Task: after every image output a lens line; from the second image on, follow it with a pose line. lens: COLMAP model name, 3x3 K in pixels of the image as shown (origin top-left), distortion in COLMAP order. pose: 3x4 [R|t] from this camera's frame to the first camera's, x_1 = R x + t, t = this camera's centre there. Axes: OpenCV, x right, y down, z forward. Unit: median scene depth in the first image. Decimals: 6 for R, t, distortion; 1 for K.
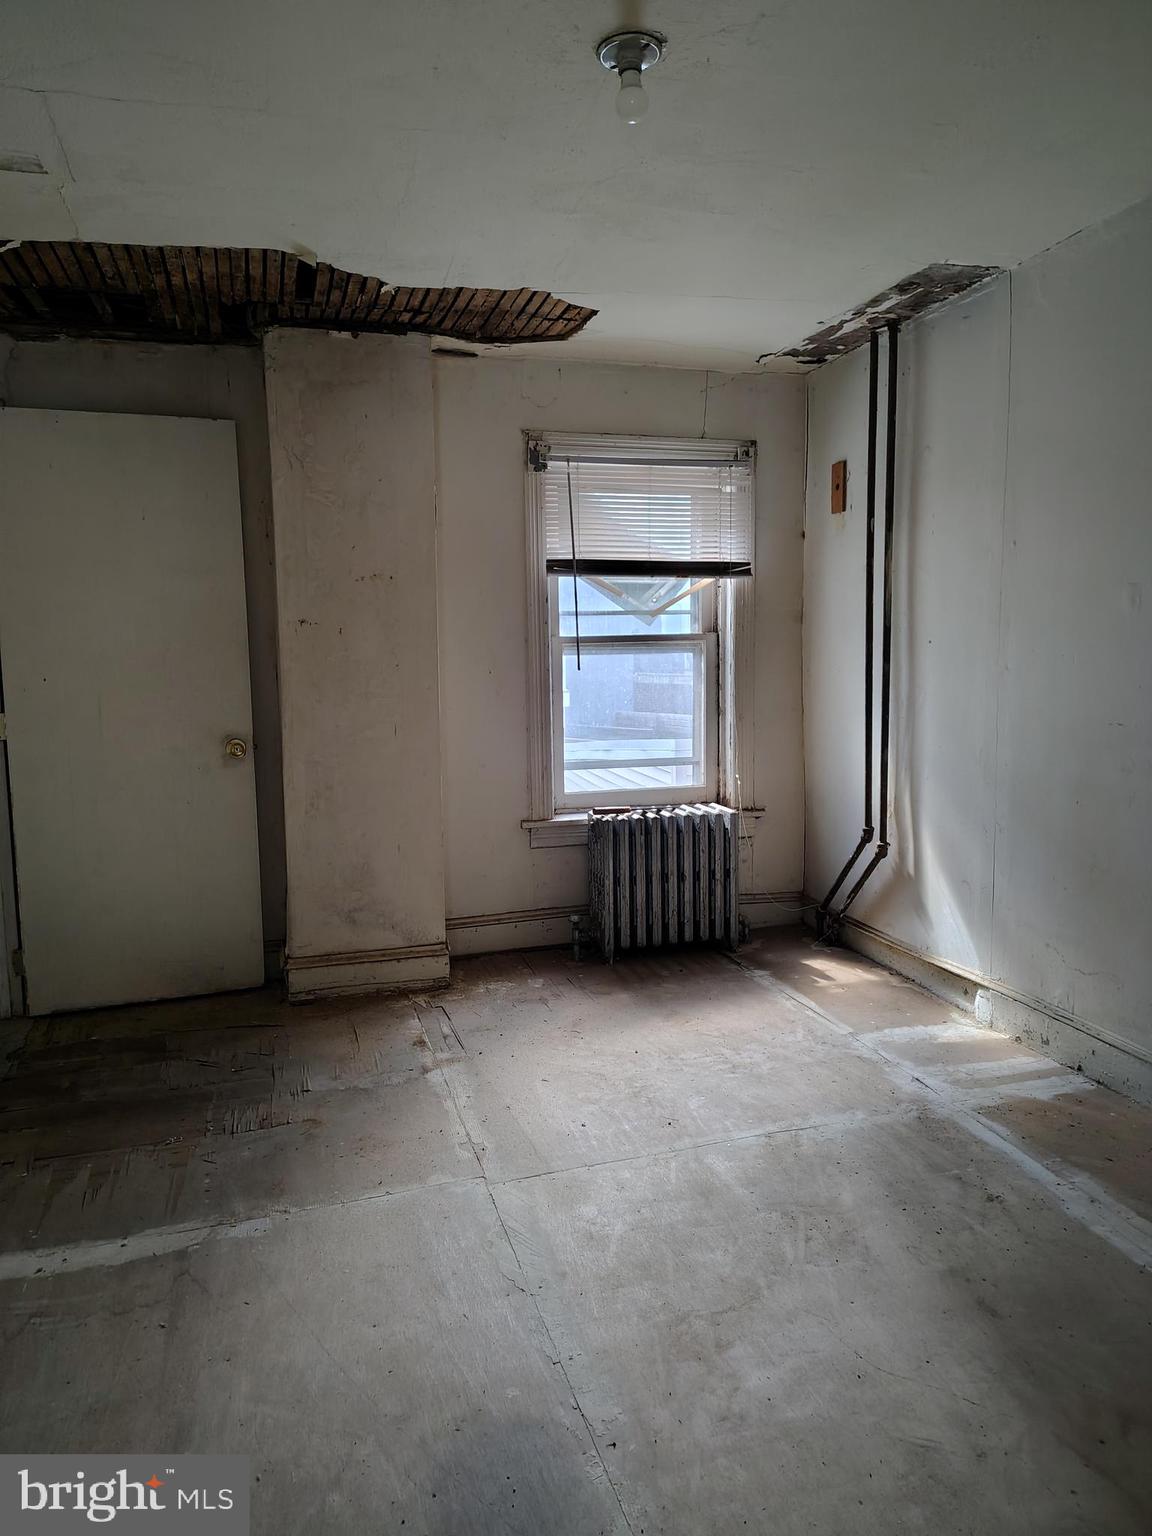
lens RADIAL K [[1065.6, 0, 585.2], [0, 1065.6, 758.6], [0, 0, 1]] dist [0.039831, -0.046745]
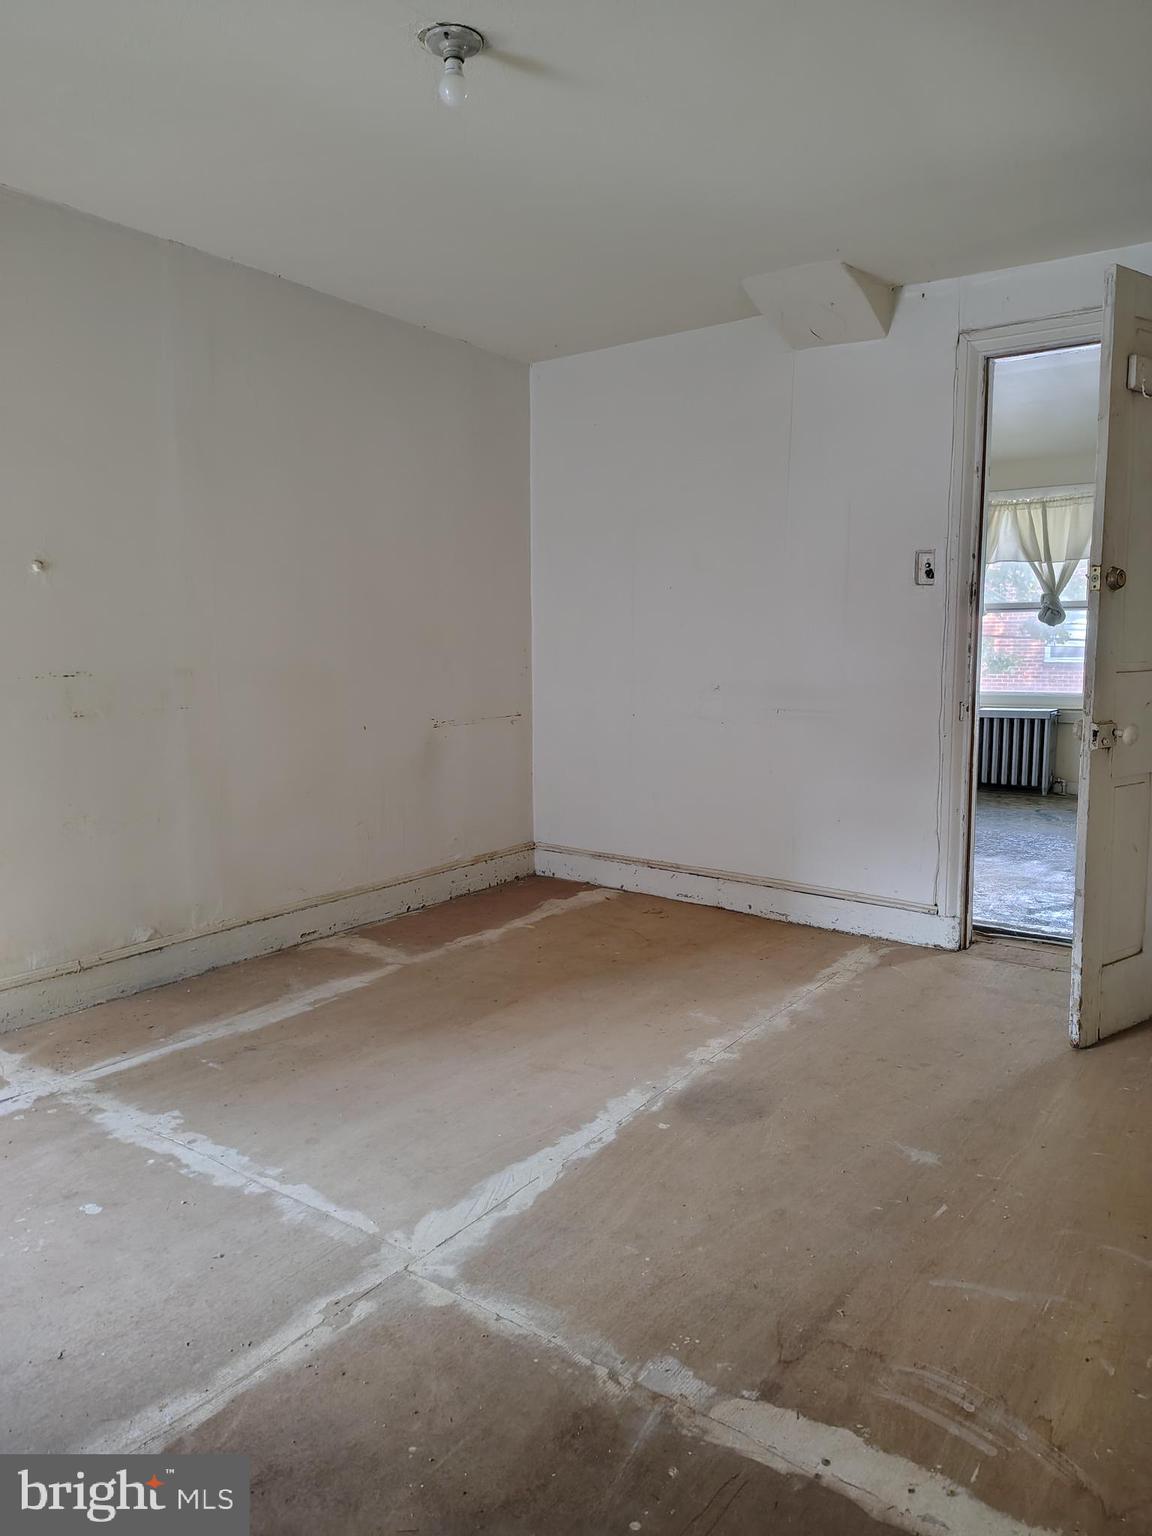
lens RADIAL K [[1065.6, 0, 576.4], [0, 1065.6, 782.0], [0, 0, 1]] dist [0.039831, -0.046745]
pose [[-0.612639, -0.082499, 0.786045, -0.749398], [0.107563, 0.976581, 0.186331, -0.072002], [-0.783009, 0.198703, -0.589418, 1.310414]]
